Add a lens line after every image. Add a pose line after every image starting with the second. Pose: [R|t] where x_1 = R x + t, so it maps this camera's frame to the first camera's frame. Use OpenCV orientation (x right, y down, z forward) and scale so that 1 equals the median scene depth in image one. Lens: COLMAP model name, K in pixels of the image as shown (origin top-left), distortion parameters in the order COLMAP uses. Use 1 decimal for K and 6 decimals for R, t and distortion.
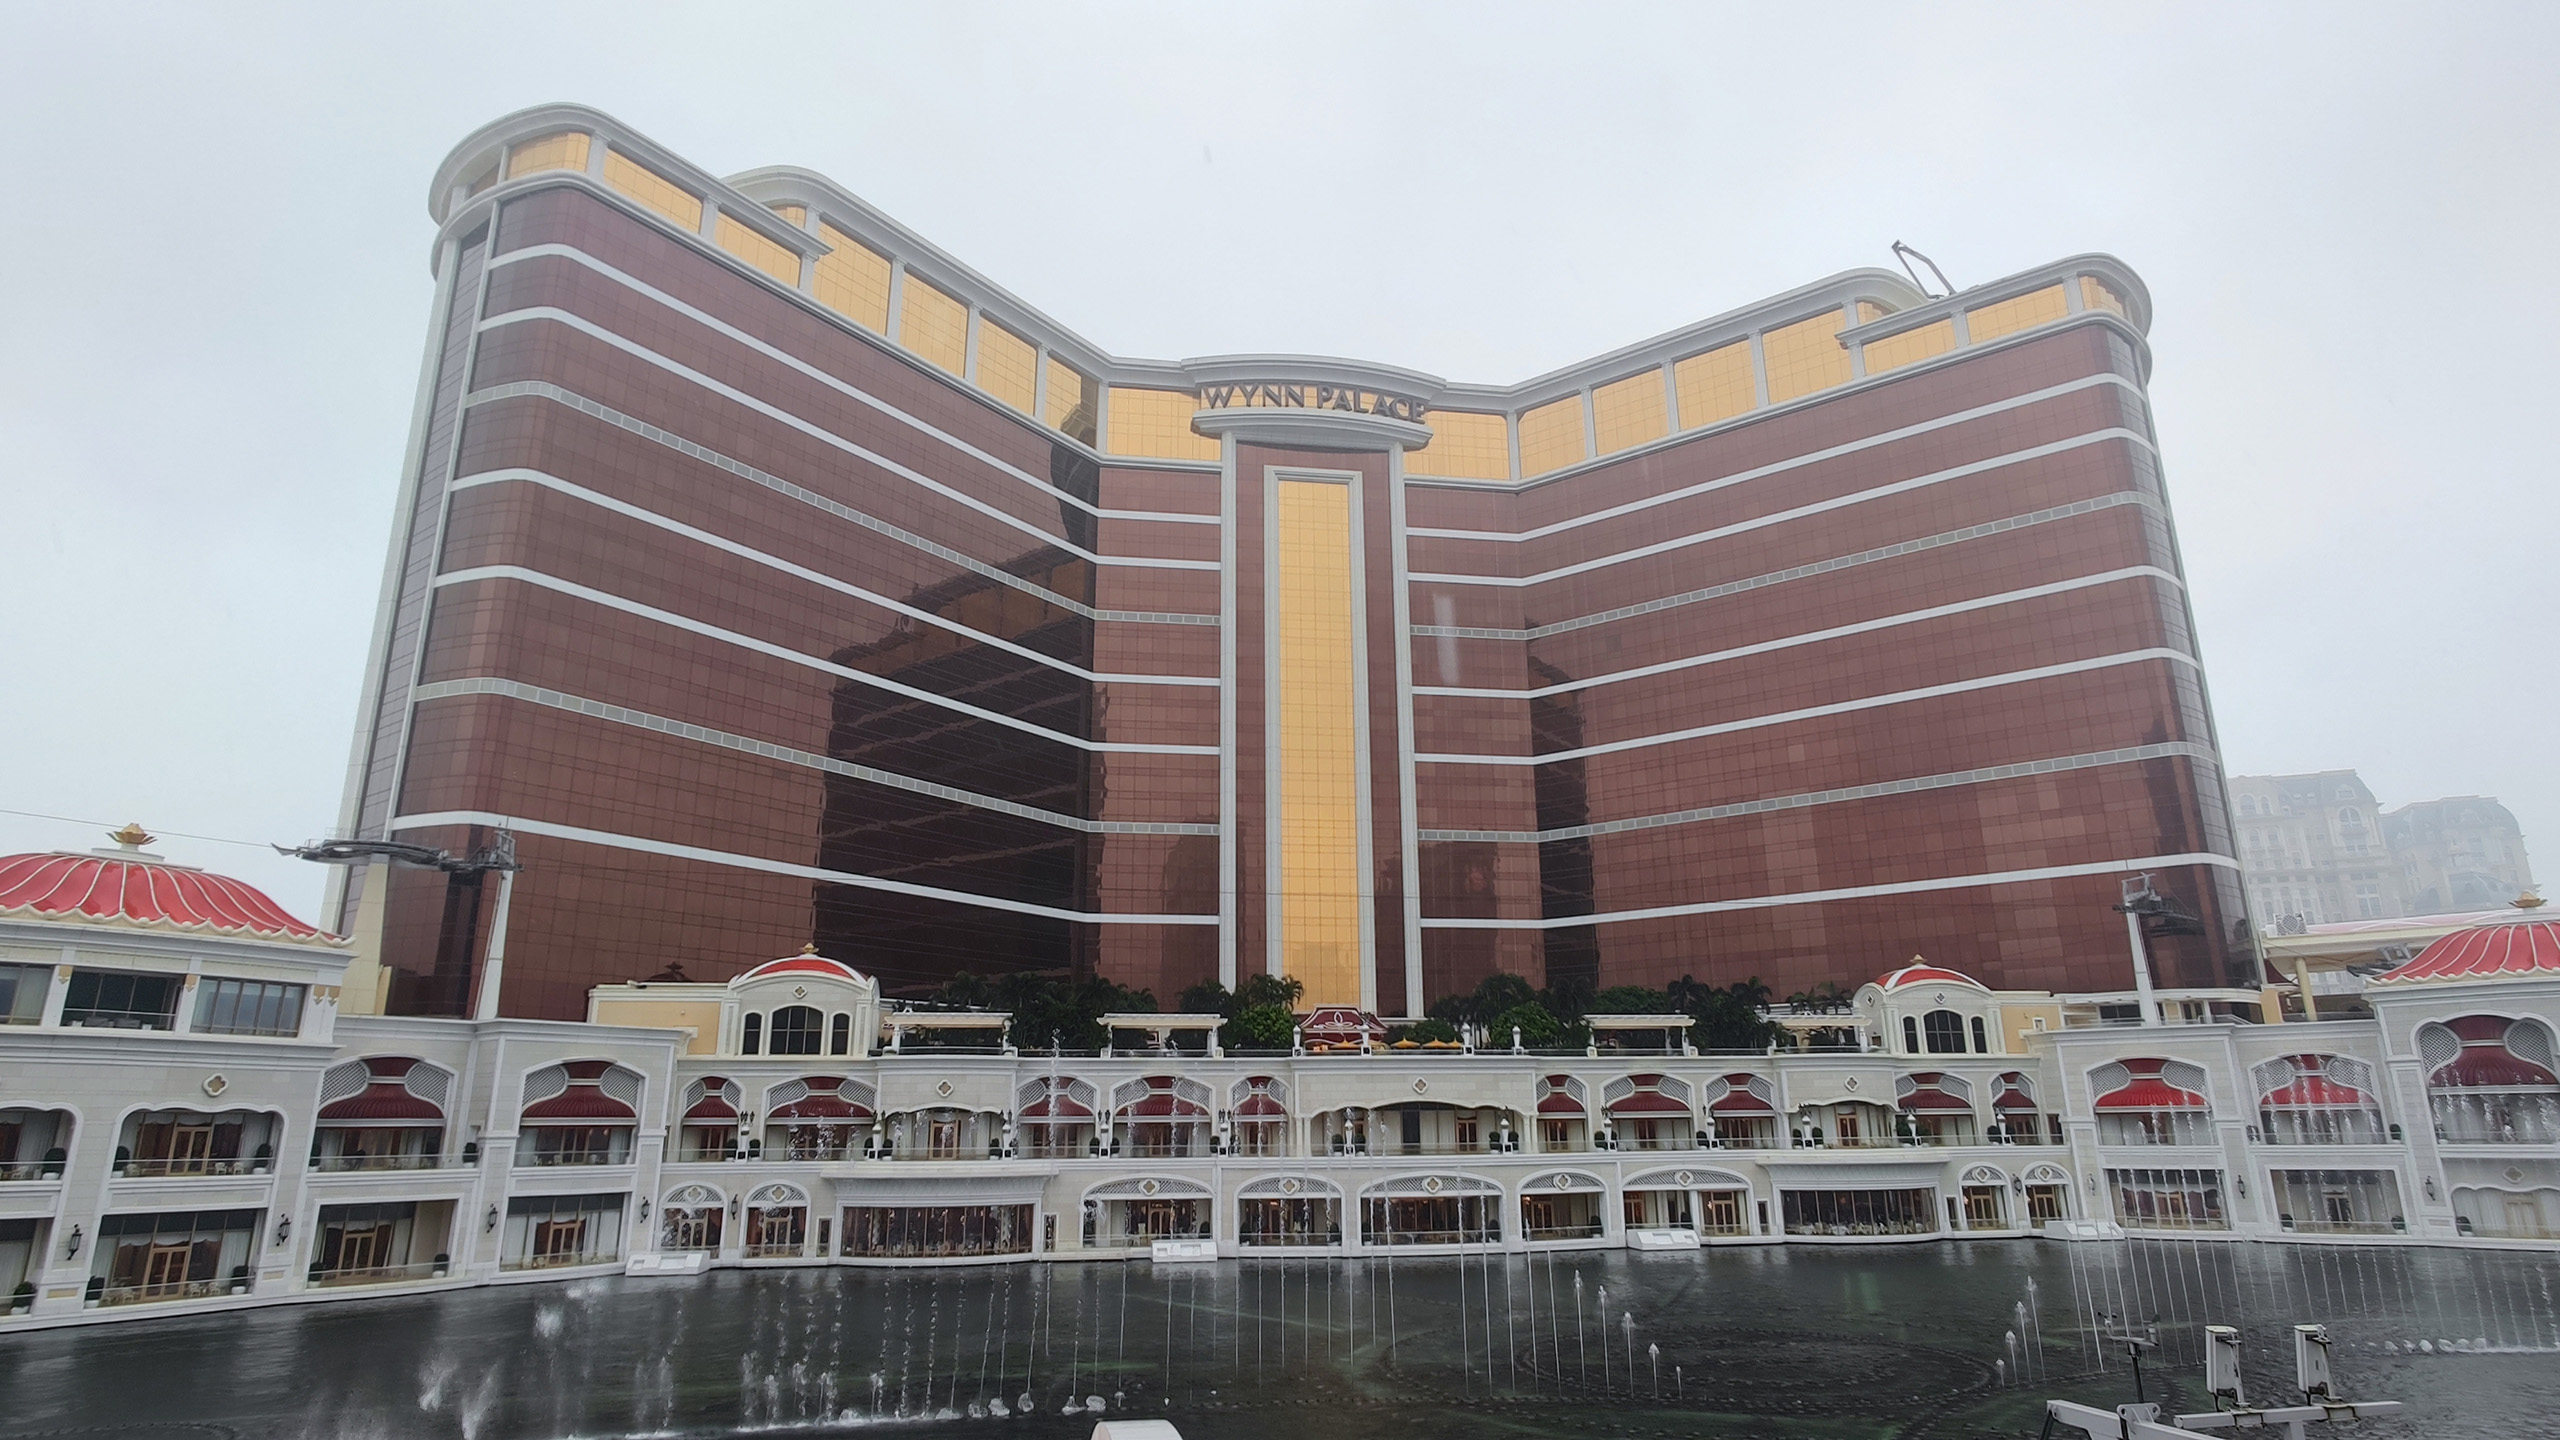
lens RADIAL K [[1379.4, 0, 1285.2], [0, 1379.4, 723.4], [0, 0, 1]] dist [-0.010807, 0.001942]
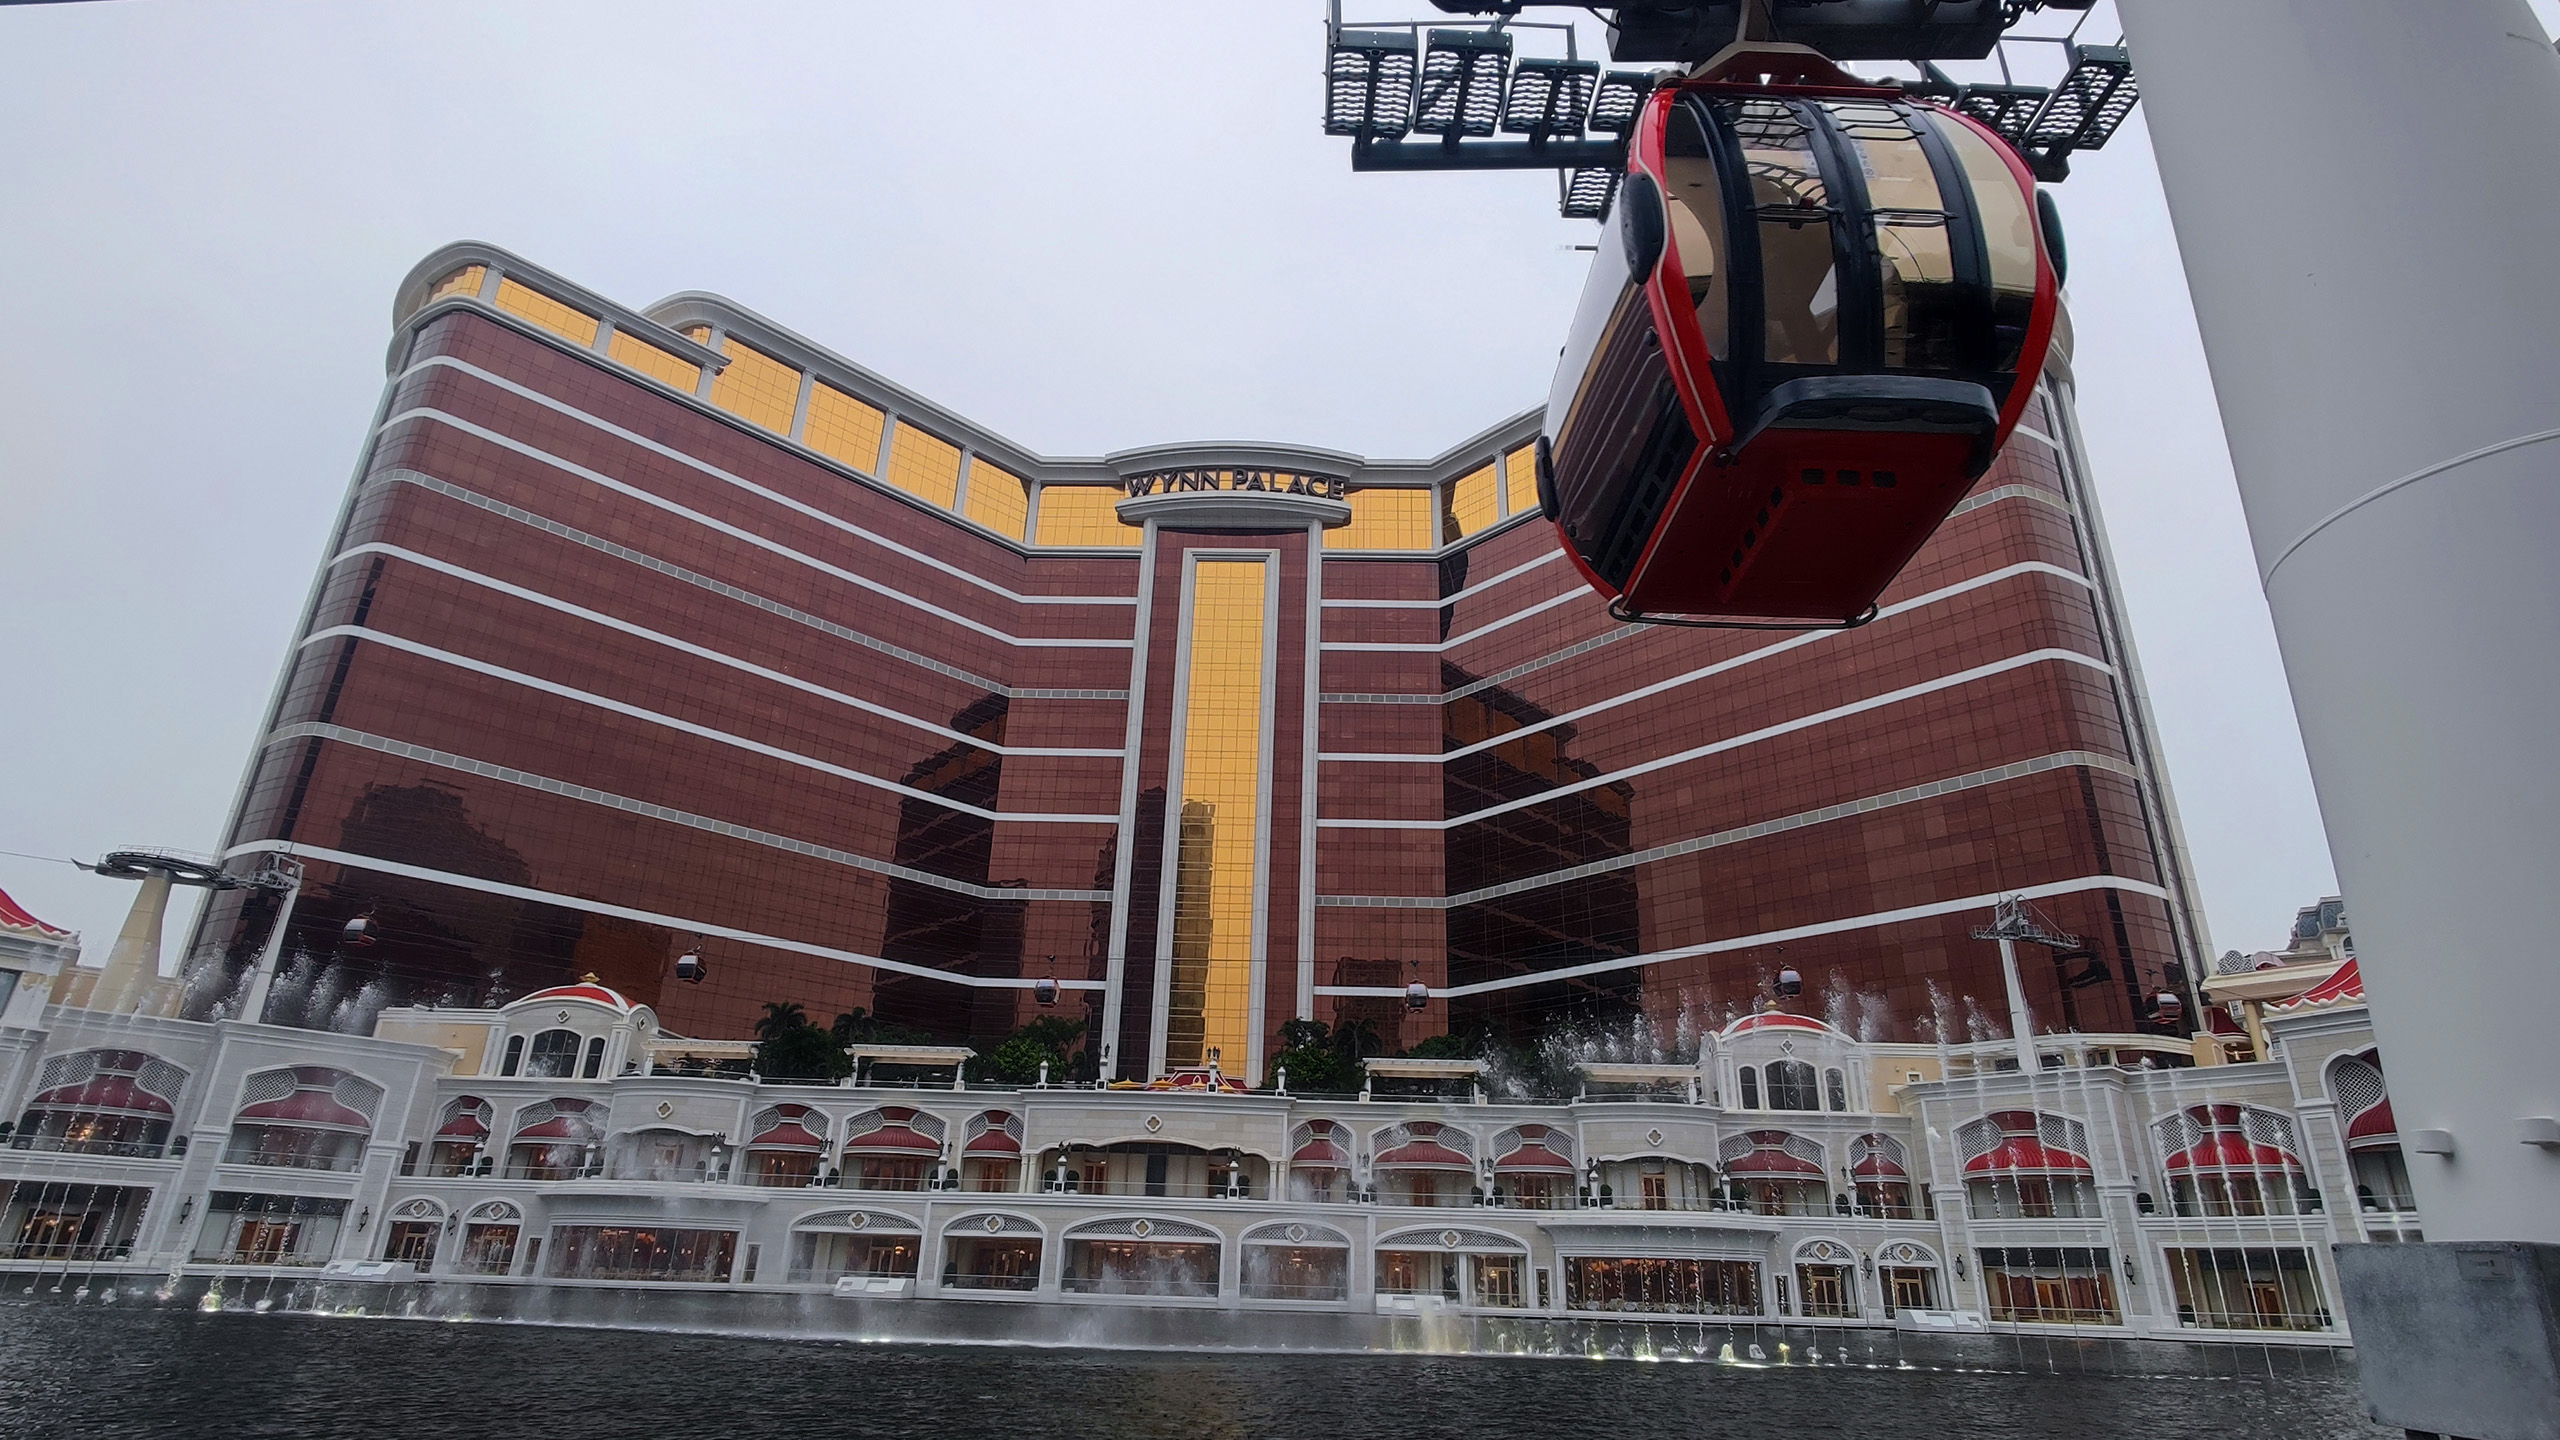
lens RADIAL K [[1305.3, 0, 1280.0], [0, 1305.3, 720.0], [0, 0, 1]] dist [-0.003951, 0.000525]
pose [[0.982494, -0.039382, -0.182084, 0.351463], [0.015571, 0.991340, -0.130393, 0.106873], [0.185642, 0.125275, 0.974599, 0.114319]]
